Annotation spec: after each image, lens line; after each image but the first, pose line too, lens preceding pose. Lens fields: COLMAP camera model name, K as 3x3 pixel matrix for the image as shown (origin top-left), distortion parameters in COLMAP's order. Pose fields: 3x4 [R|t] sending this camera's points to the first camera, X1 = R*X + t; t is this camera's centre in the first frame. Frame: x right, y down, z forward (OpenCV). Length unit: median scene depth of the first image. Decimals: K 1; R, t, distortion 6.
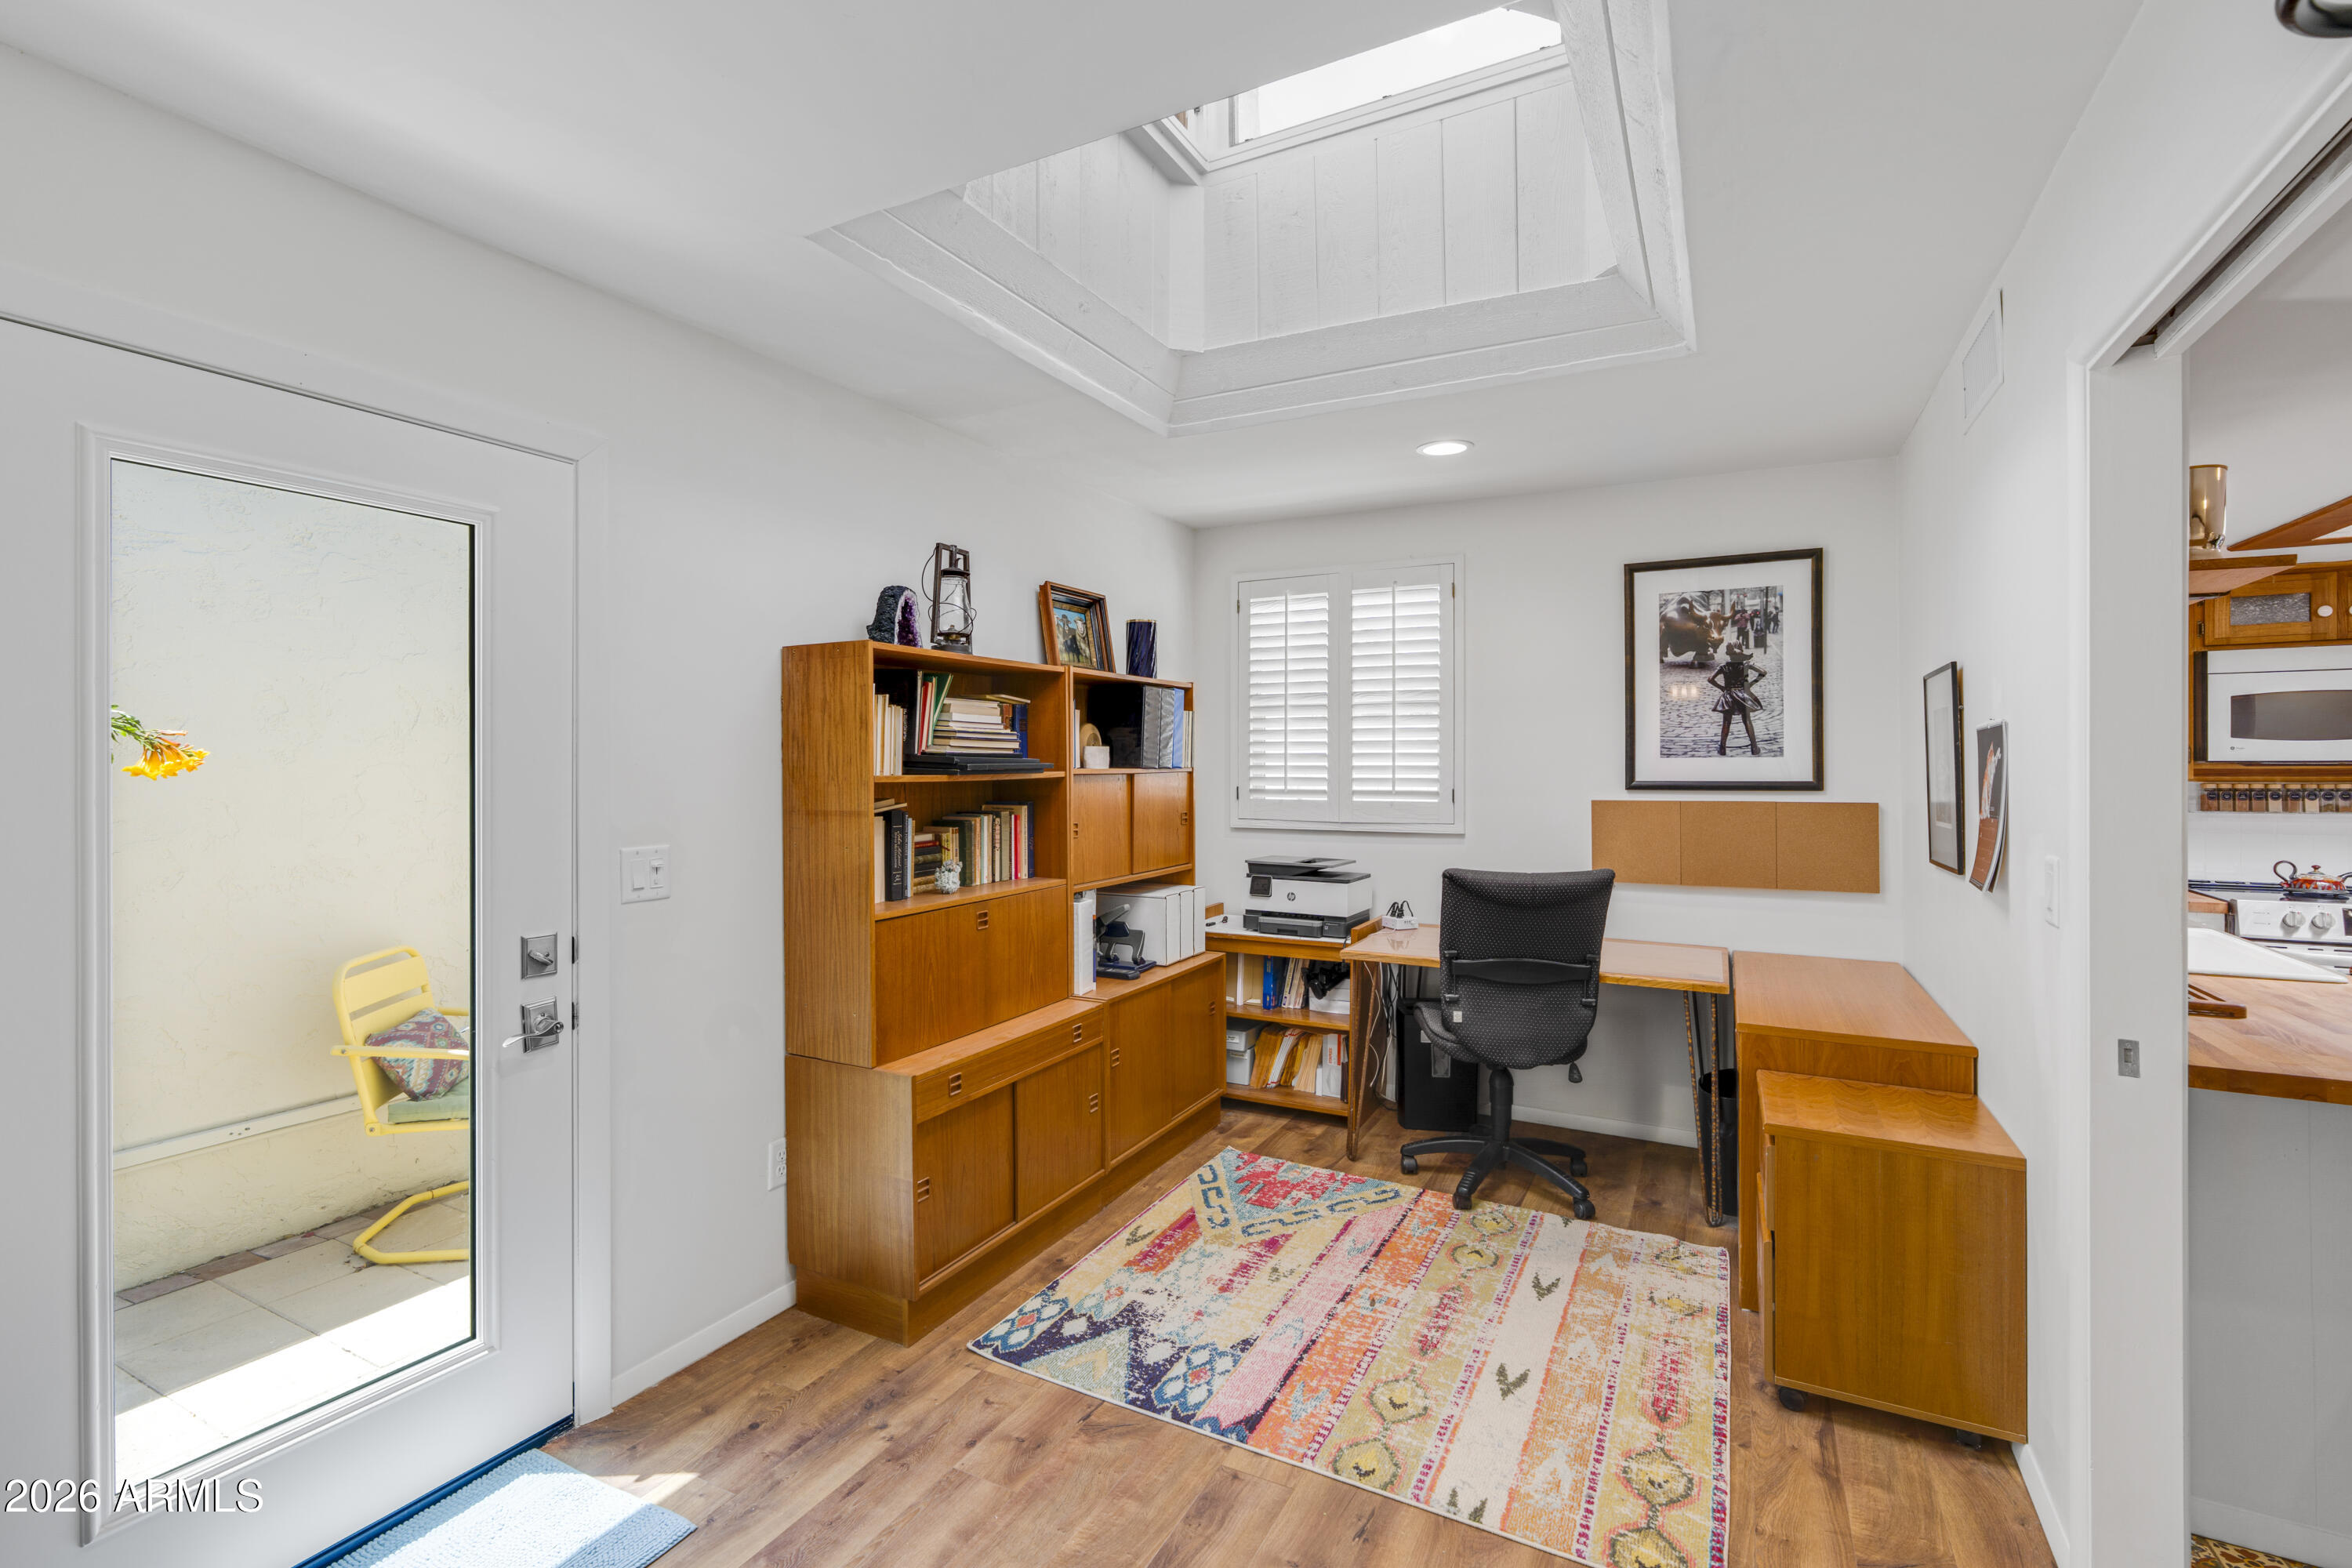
lens RADIAL K [[1064.8, 0, 1143.3], [0, 1064.8, 759.5], [0, 0, 1]] dist [0.021084, 0.000327]
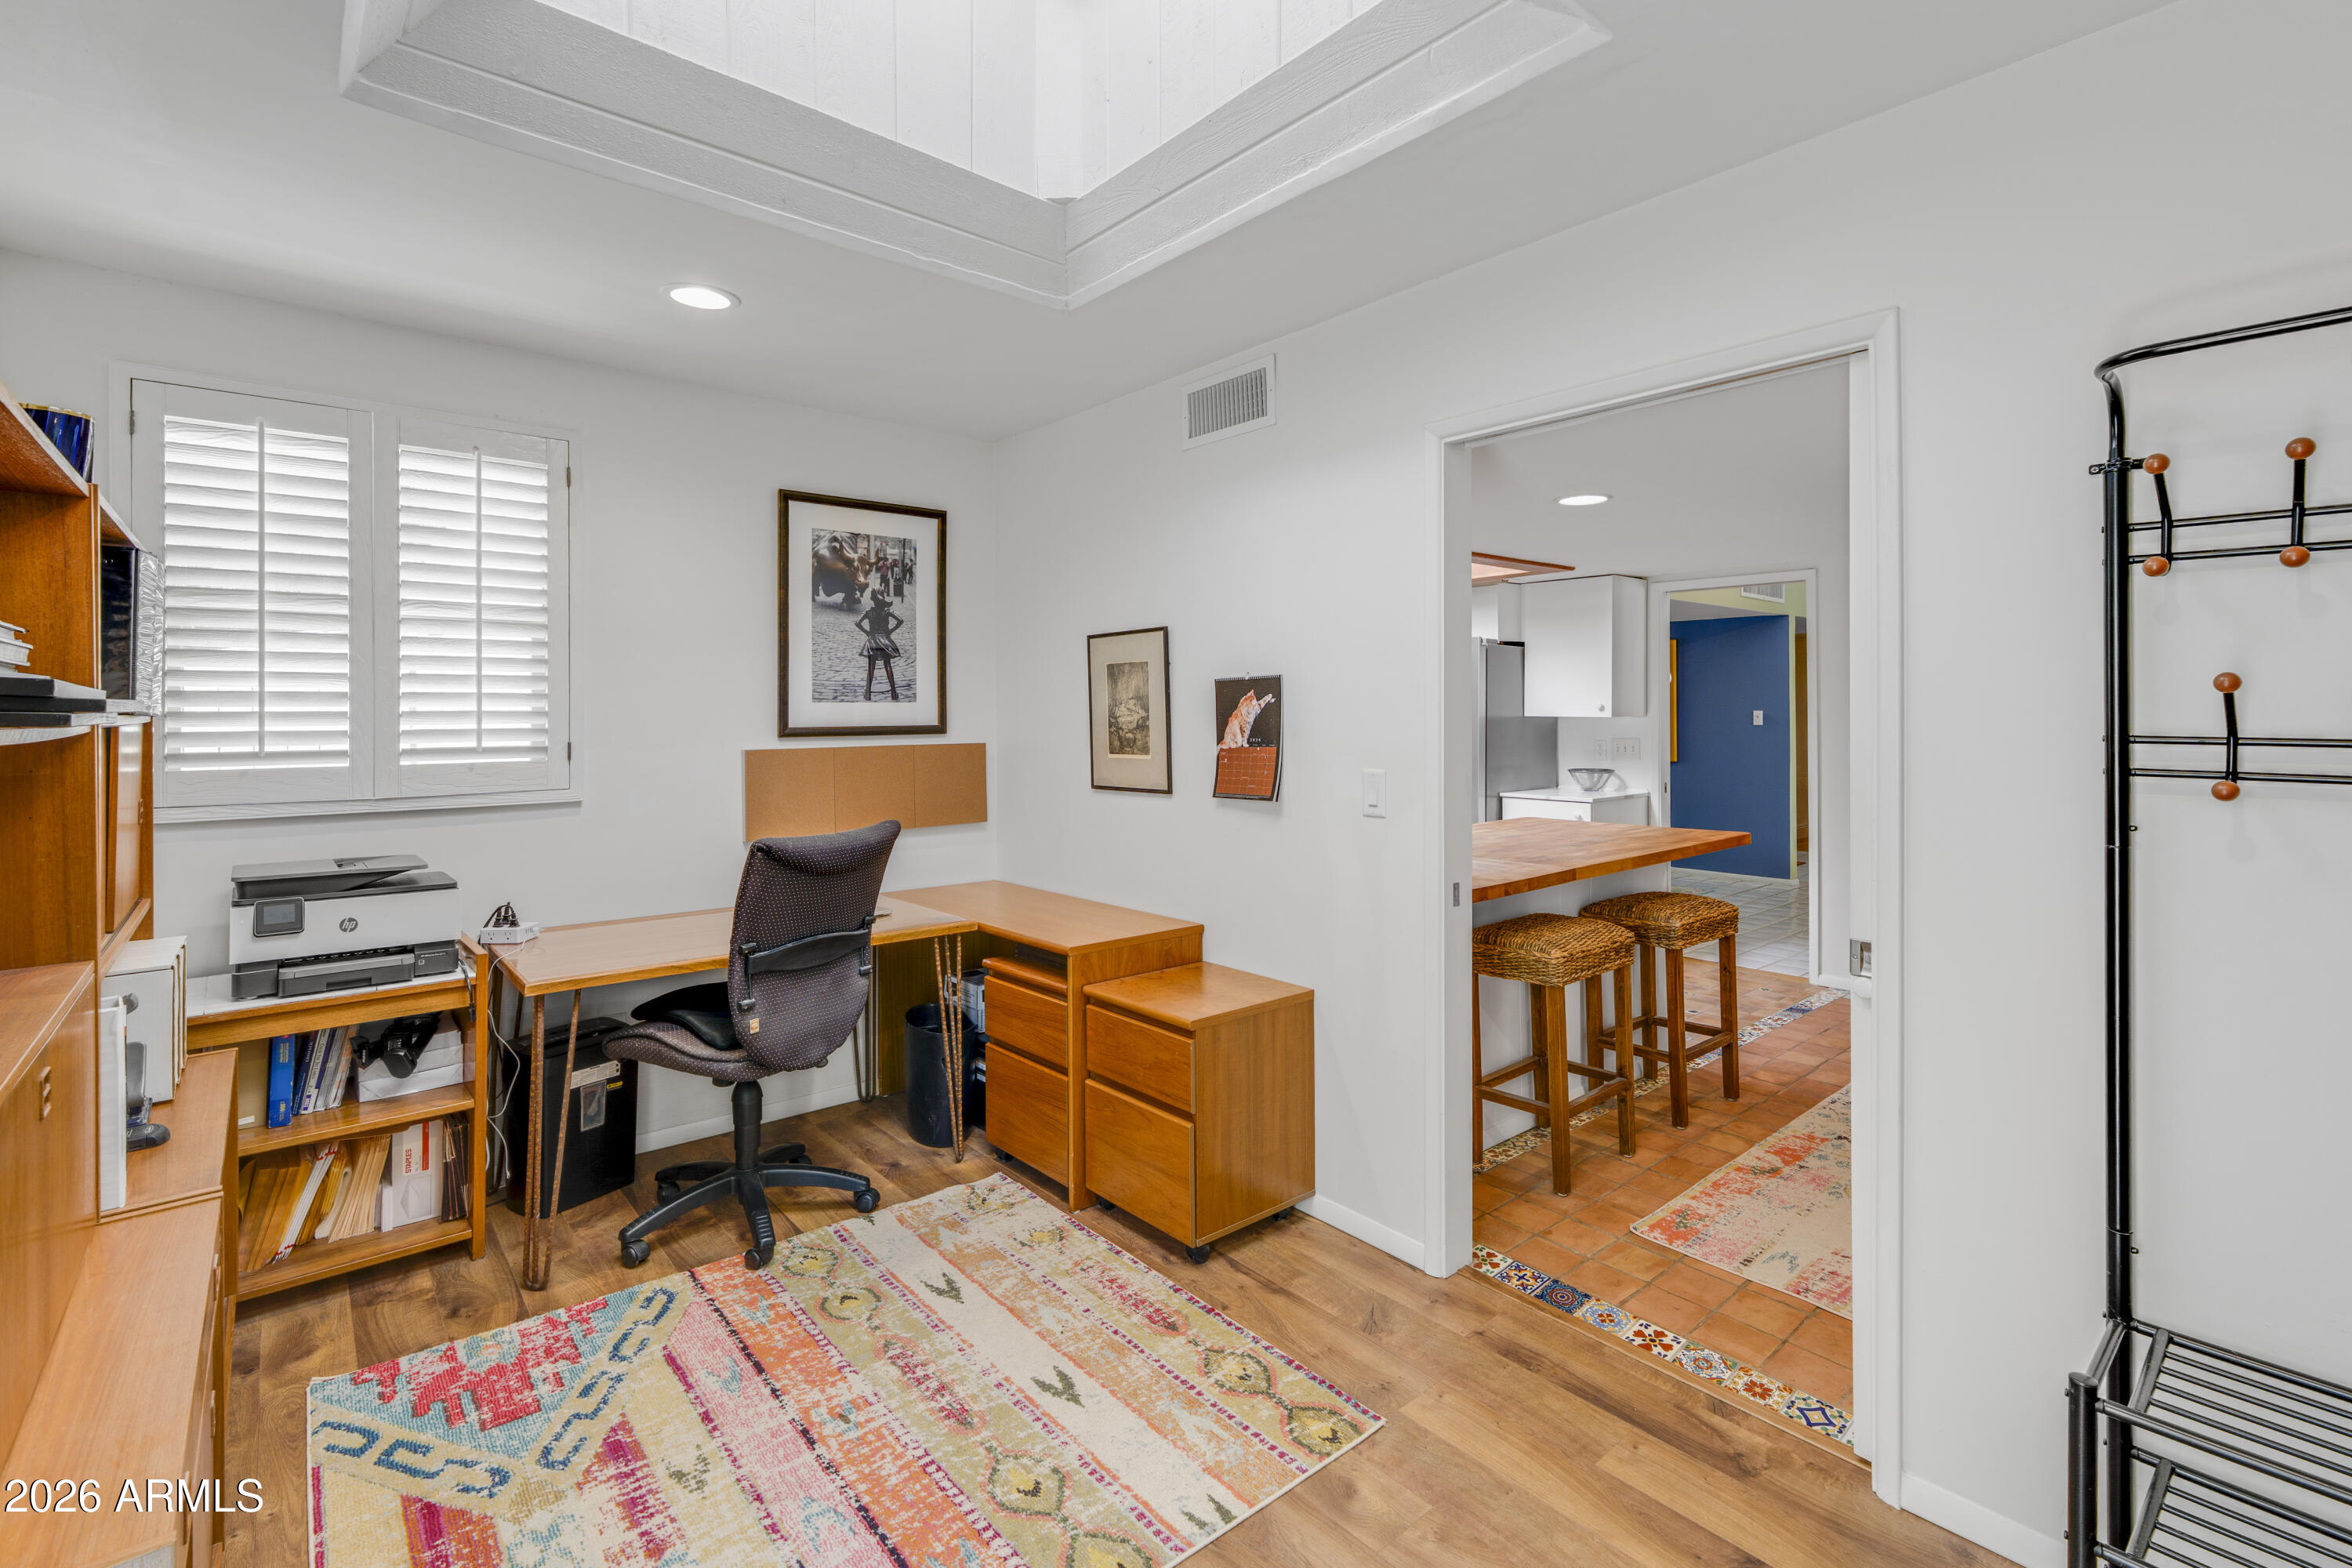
lens RADIAL K [[1086.1, 0, 1174.4], [0, 1086.1, 711.8], [0, 0, 1]] dist [0.002981, 0.001238]
pose [[0.363006, 0.001656, 0.931785, -0.313352], [0.001125, 0.999997, -0.002216, 0.009772], [-0.931786, 0.001853, 0.363003, 0.383794]]
